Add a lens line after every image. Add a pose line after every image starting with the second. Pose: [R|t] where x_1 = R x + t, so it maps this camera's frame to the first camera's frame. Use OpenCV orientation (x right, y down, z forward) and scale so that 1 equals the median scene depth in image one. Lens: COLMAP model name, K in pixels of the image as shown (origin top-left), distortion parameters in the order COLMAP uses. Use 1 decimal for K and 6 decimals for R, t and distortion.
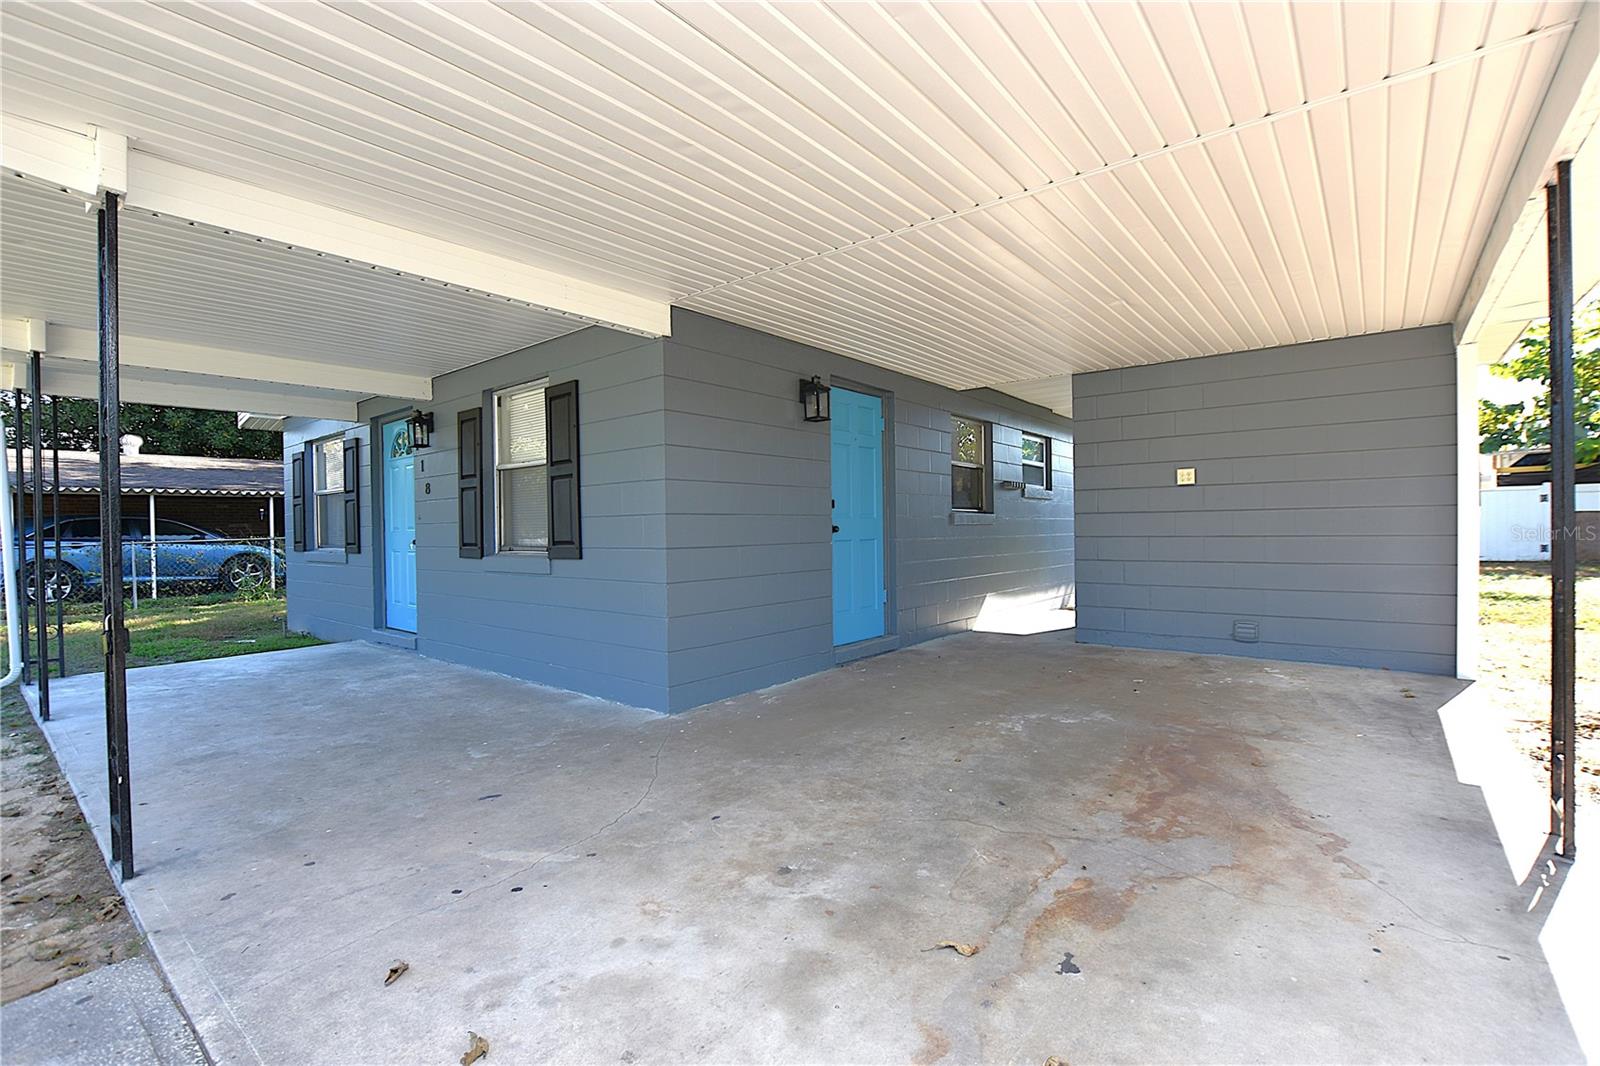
lens RADIAL K [[708.5, 0, 796.9], [0, 708.5, 535.1], [0, 0, 1]] dist [-0.027000, 0.000794]
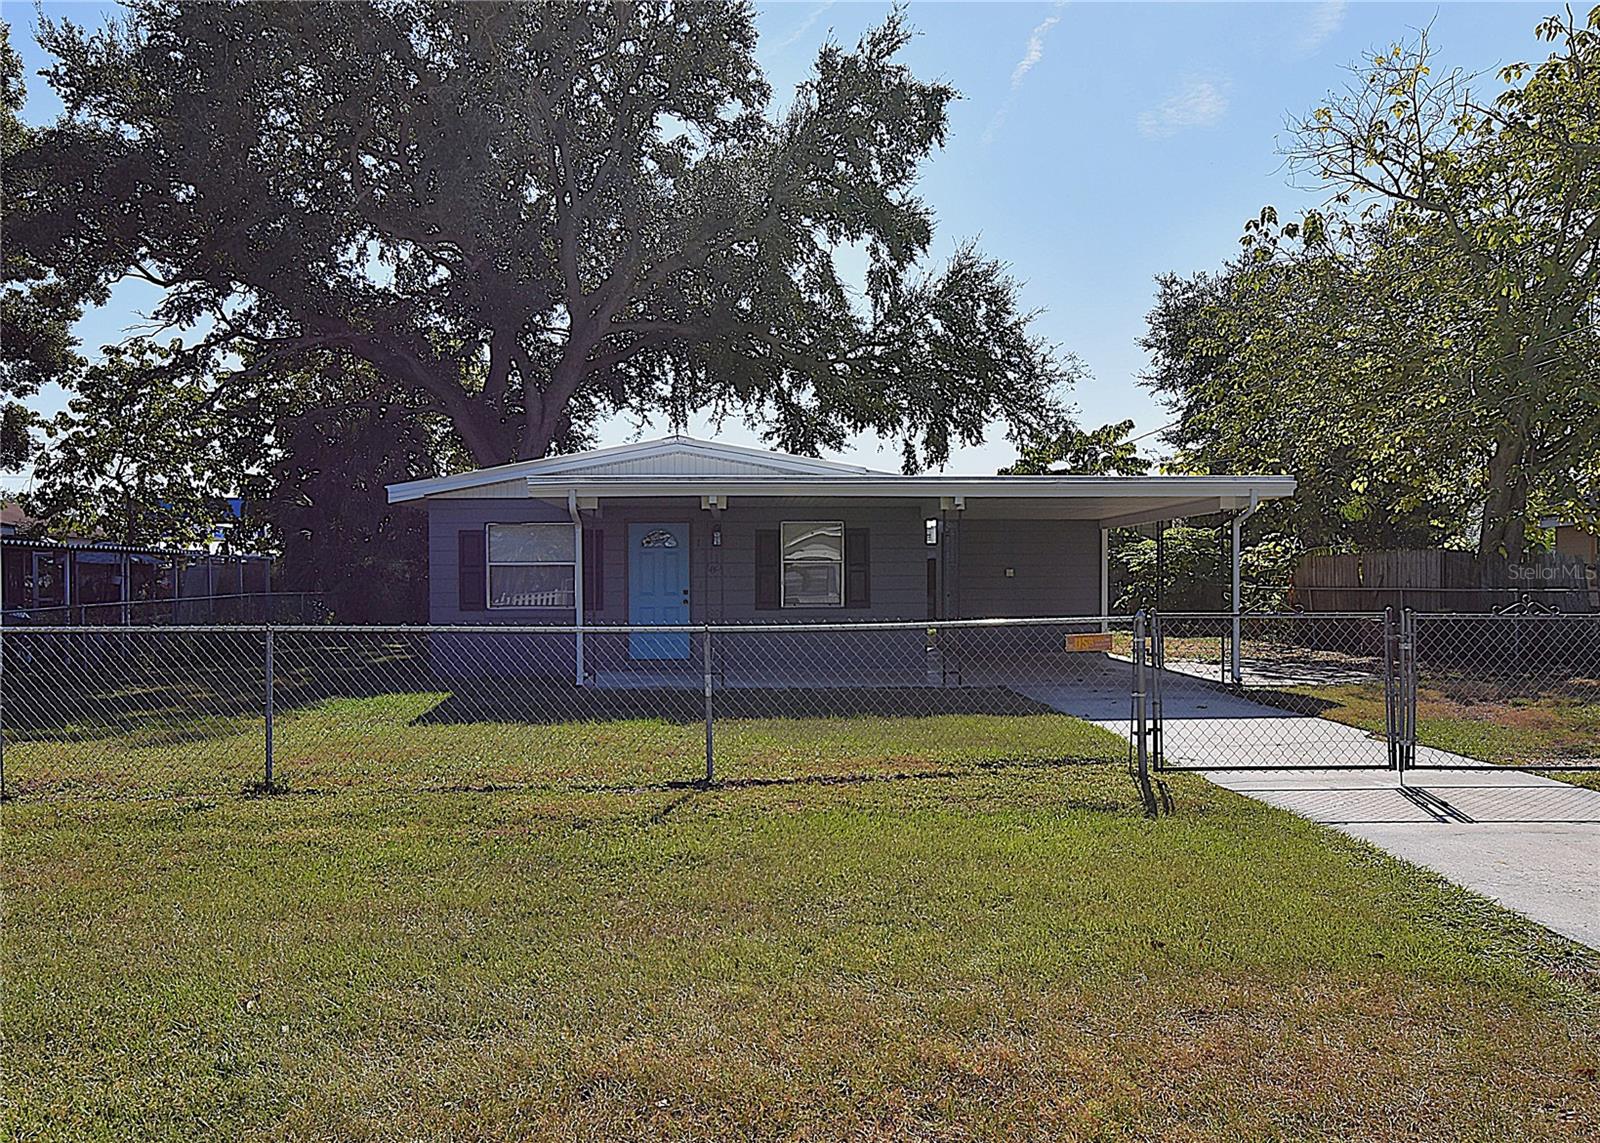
lens RADIAL K [[1265.0, 0, 800.0], [0, 1265.0, 571.5], [0, 0, 1]] dist [0.000312, 0.000213]
pose [[0.737205, 0.020387, 0.675361, -2.231154], [-0.001667, 0.999597, -0.028355, 0.022678], [-0.675667, 0.019778, 0.736942, -1.267265]]
